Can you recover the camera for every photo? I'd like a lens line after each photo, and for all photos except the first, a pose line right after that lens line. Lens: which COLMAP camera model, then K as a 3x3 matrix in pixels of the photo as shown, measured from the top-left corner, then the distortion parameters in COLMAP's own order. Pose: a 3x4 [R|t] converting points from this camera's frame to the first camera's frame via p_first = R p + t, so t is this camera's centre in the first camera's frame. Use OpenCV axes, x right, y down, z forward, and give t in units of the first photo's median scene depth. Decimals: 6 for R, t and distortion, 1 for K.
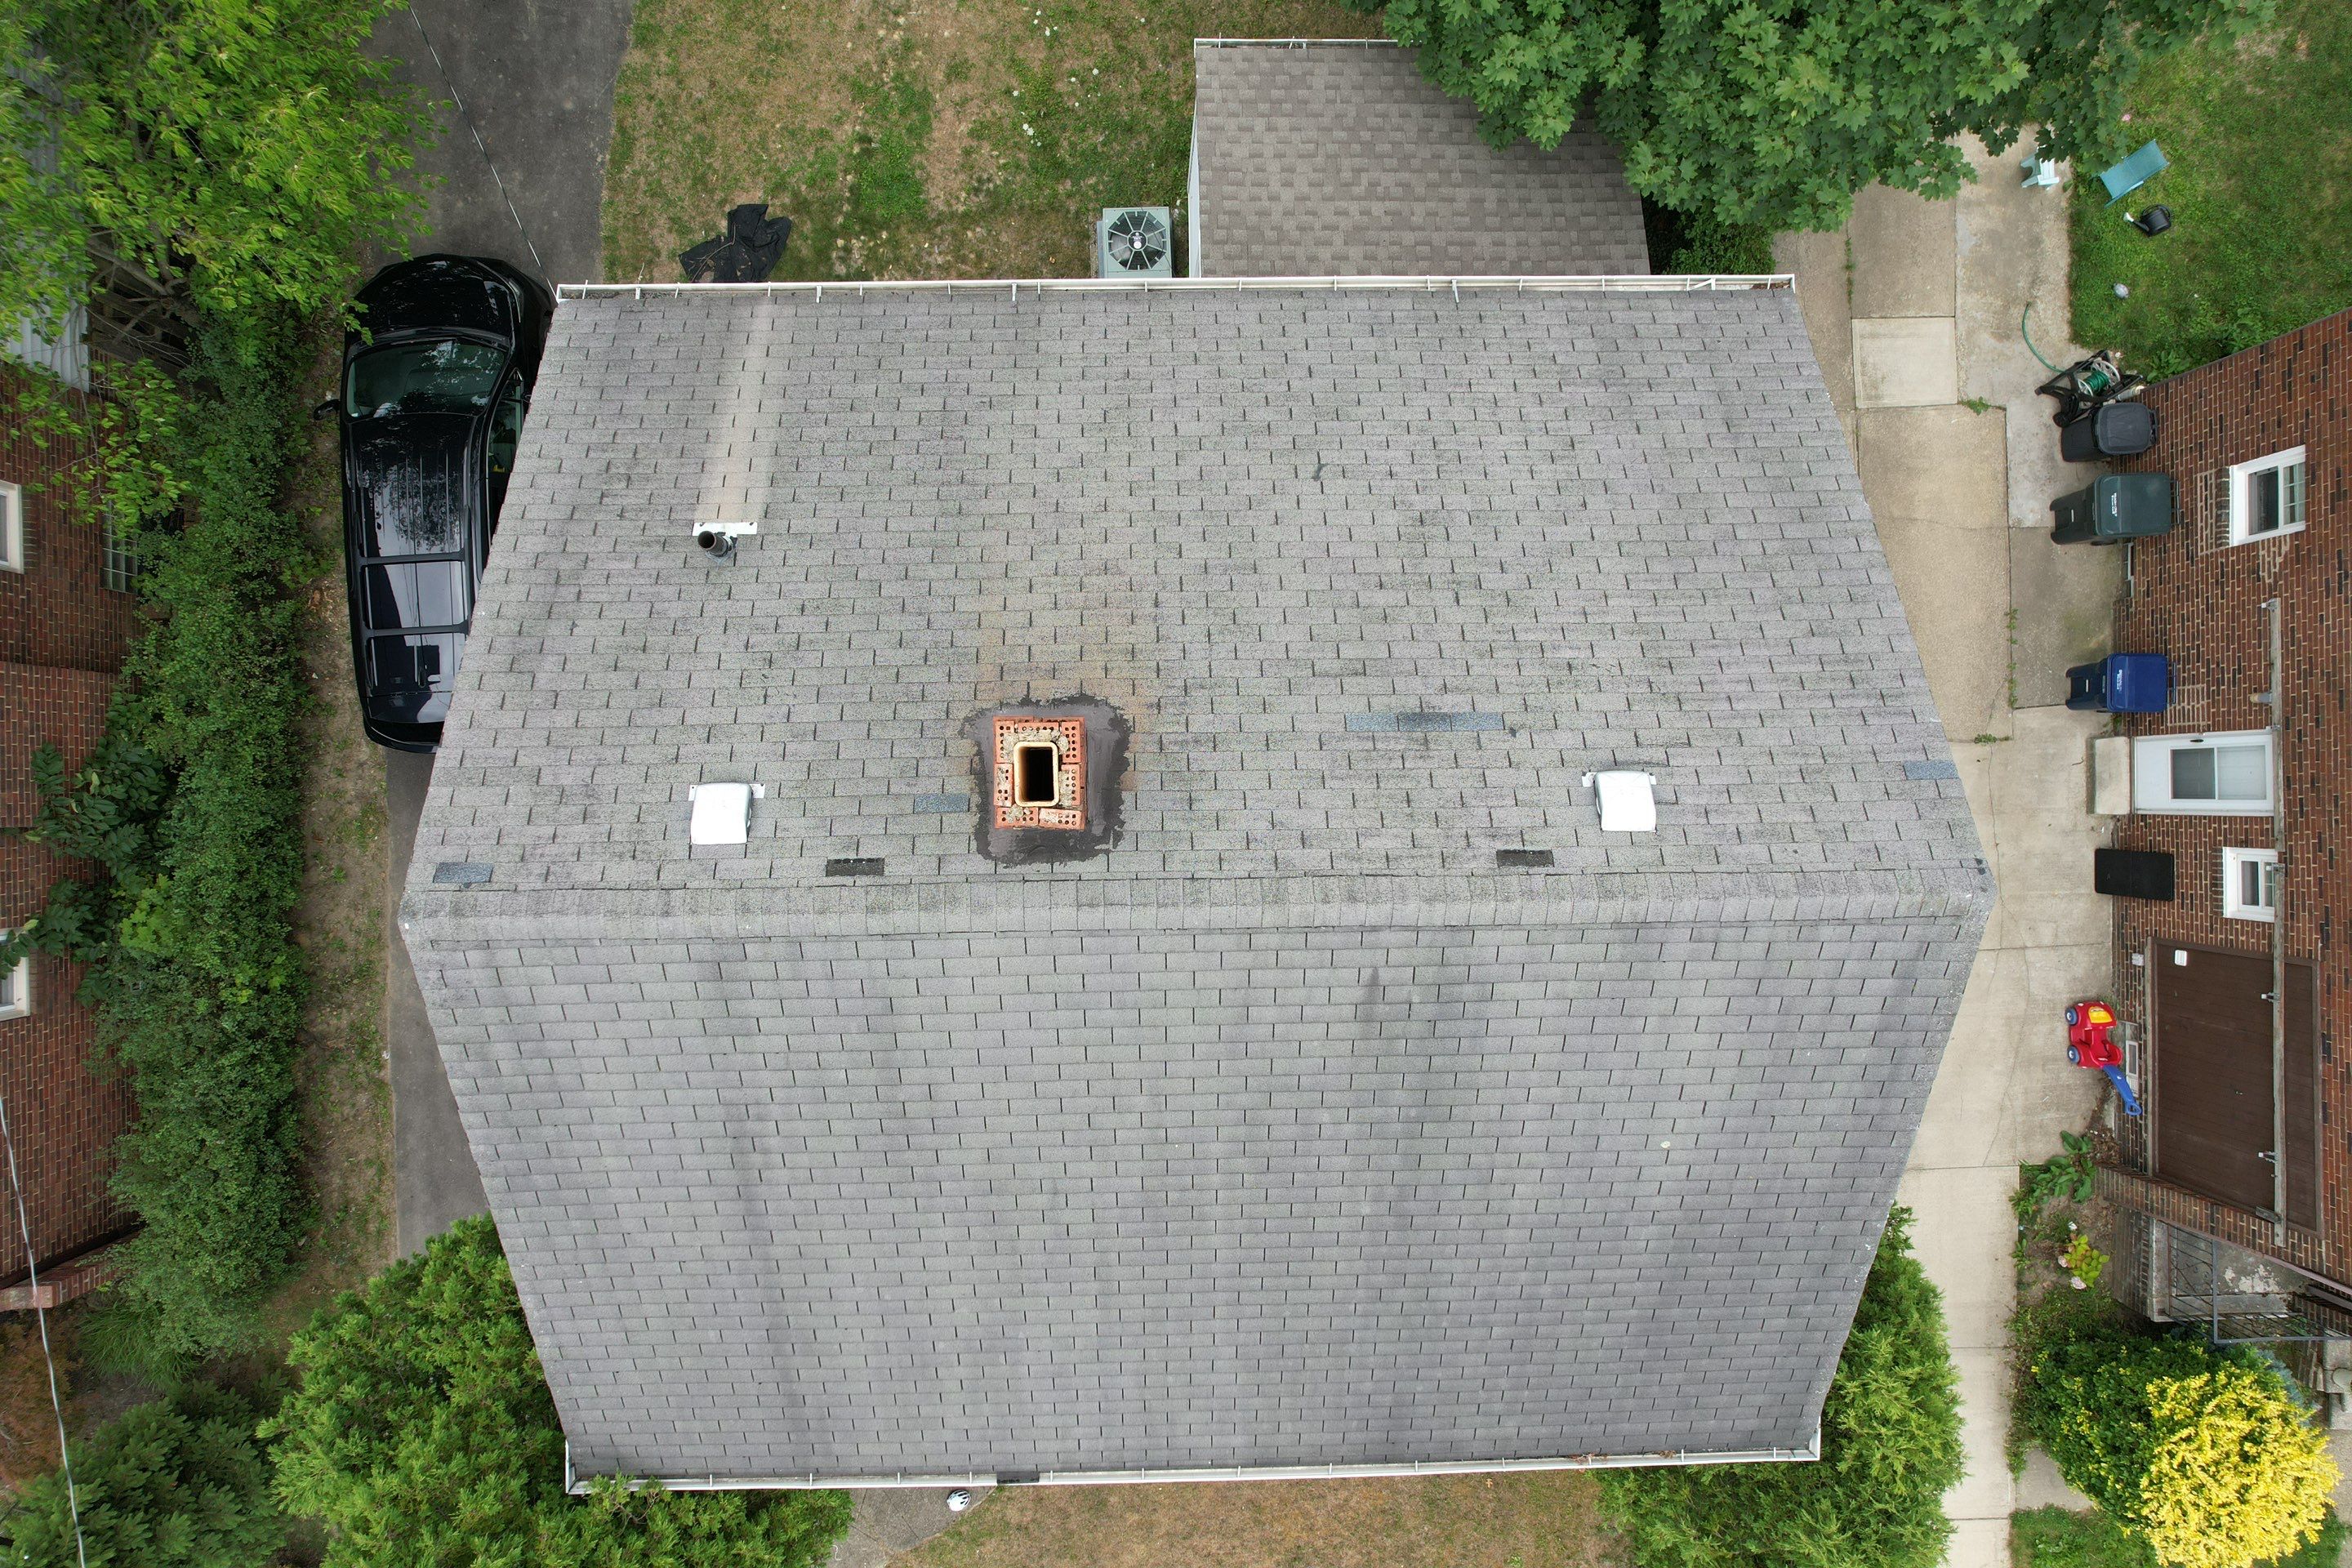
lens RADIAL K [[1481.3, 0, 1175.8], [0, 1481.3, 790.8], [0, 0, 1]] dist [-0.030355, 0.025331]
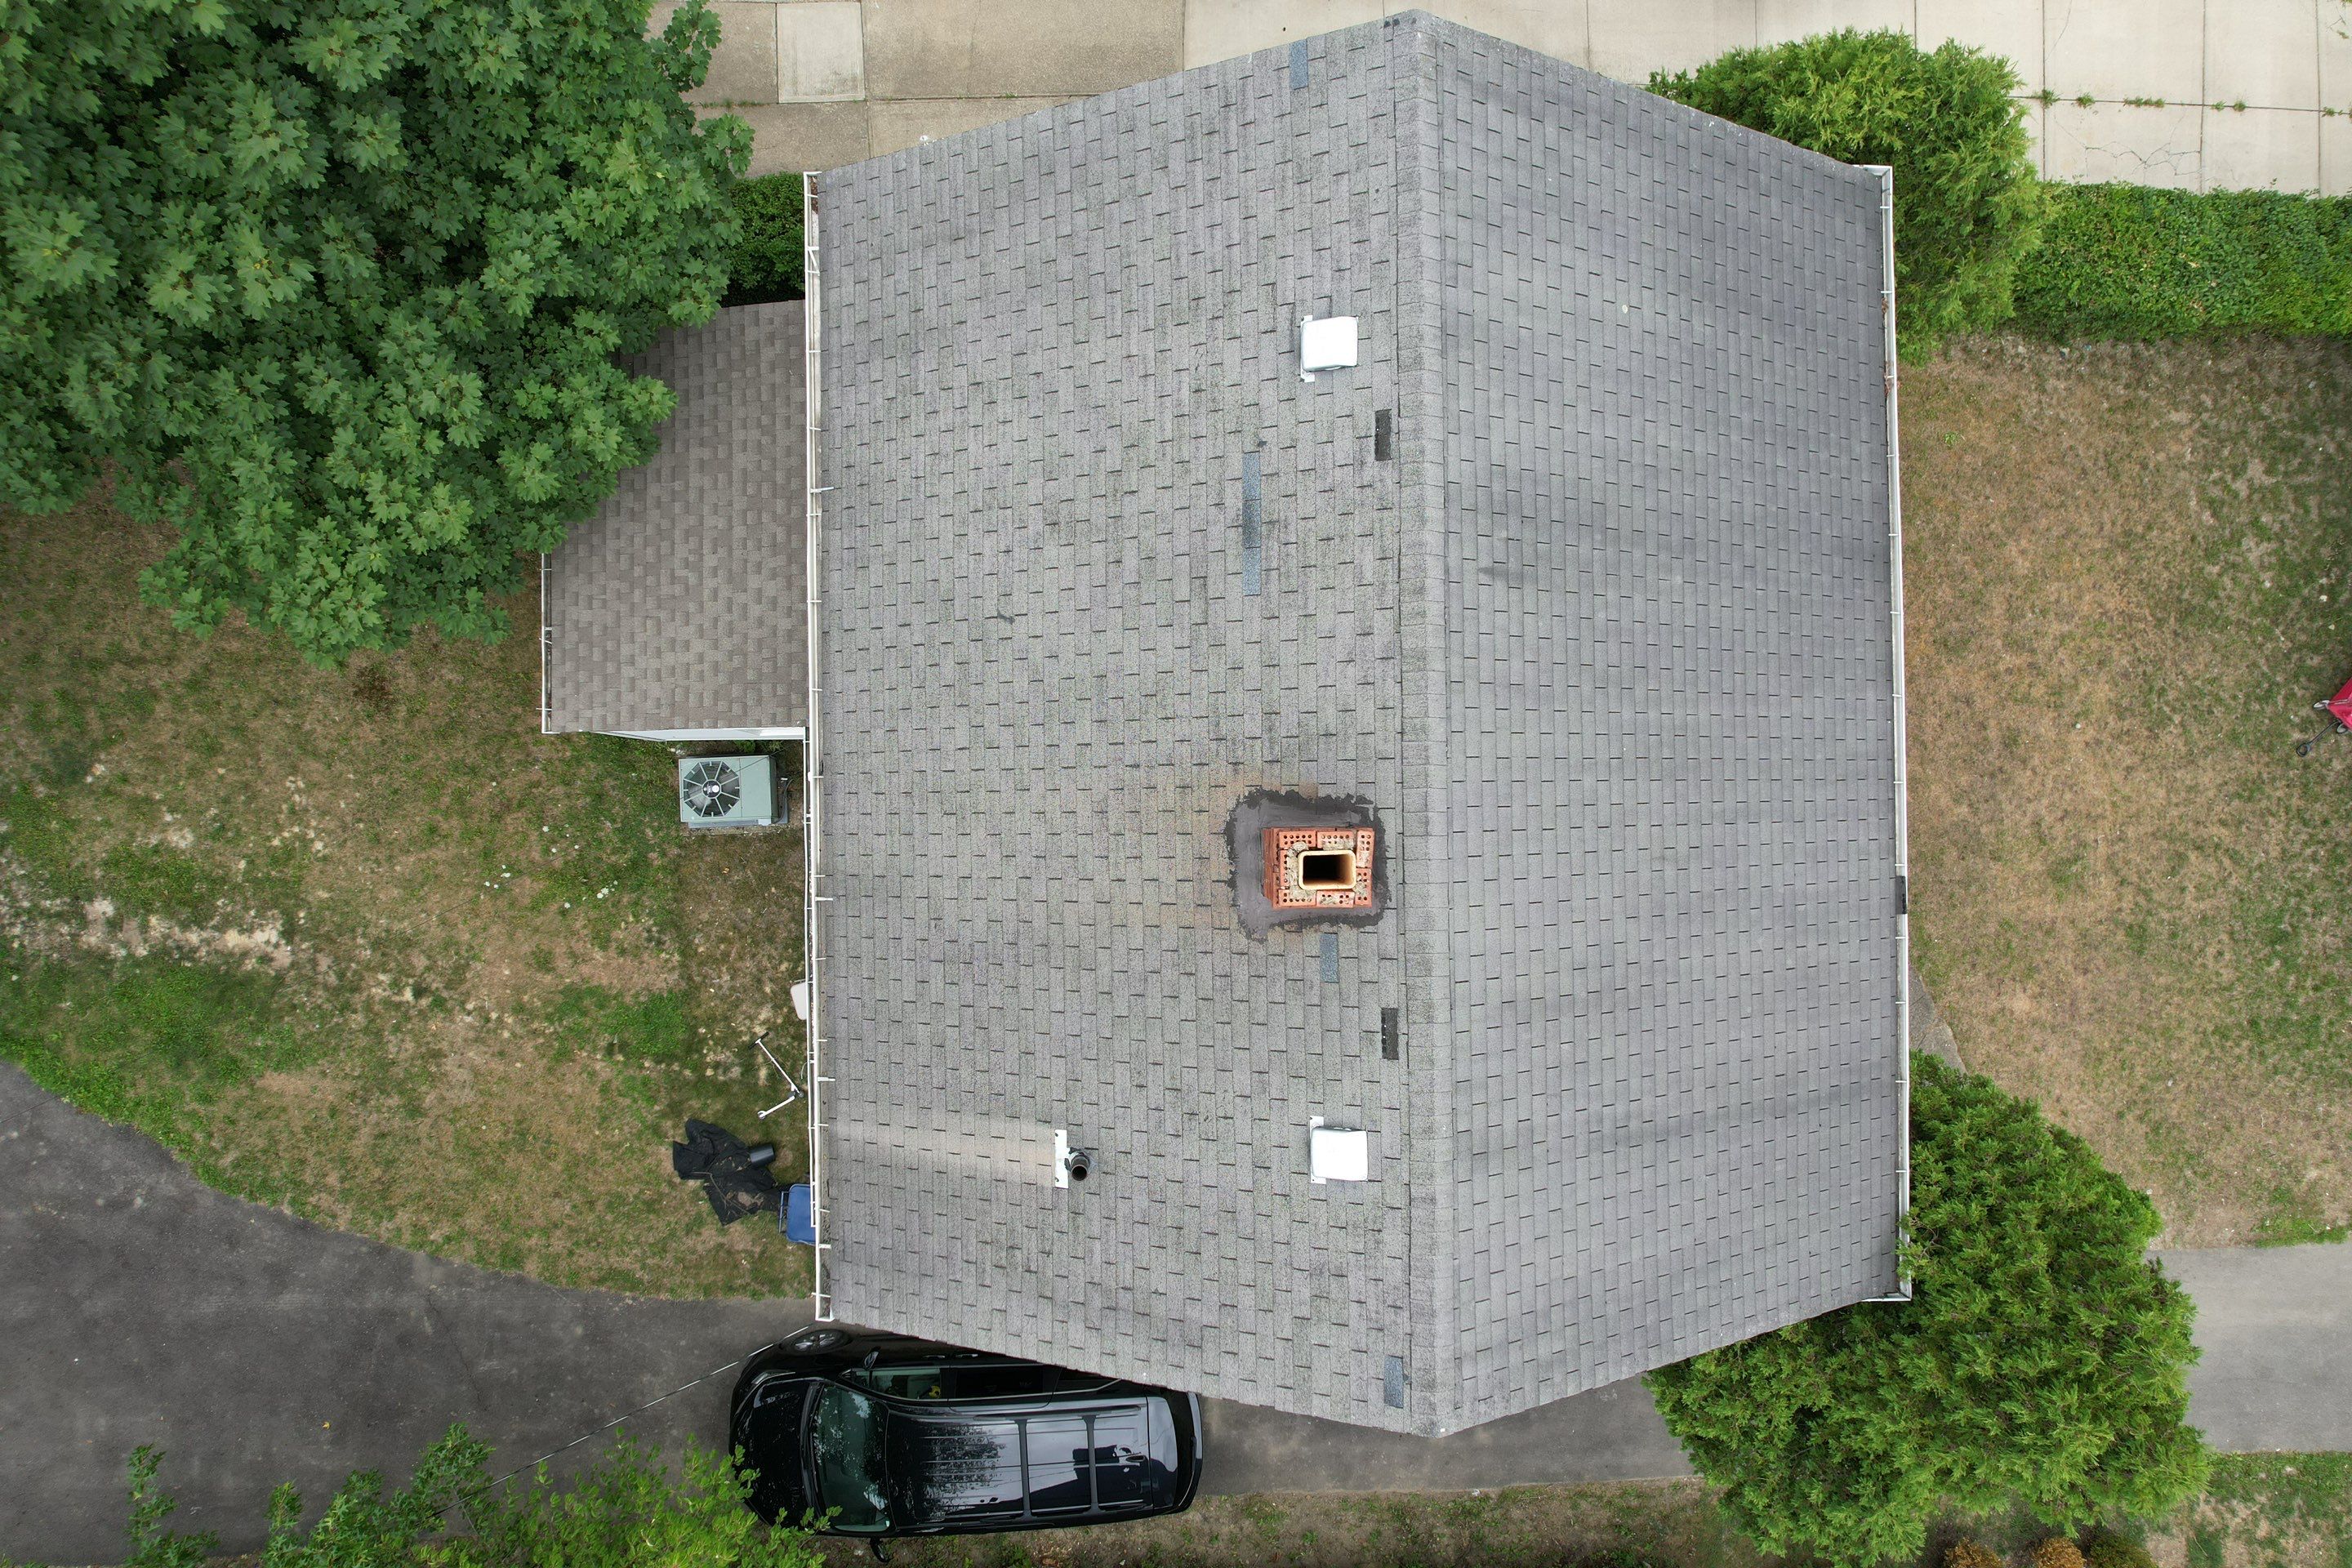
lens RADIAL K [[1481.3, 0, 1178.4], [0, 1481.3, 784.8], [0, 0, 1]] dist [-0.030355, 0.025331]
pose [[0.002684, -0.999867, -0.016111, -0.007614], [0.999473, 0.002161, 0.032385, -0.110682], [-0.032346, -0.016190, 0.999346, -0.086810]]
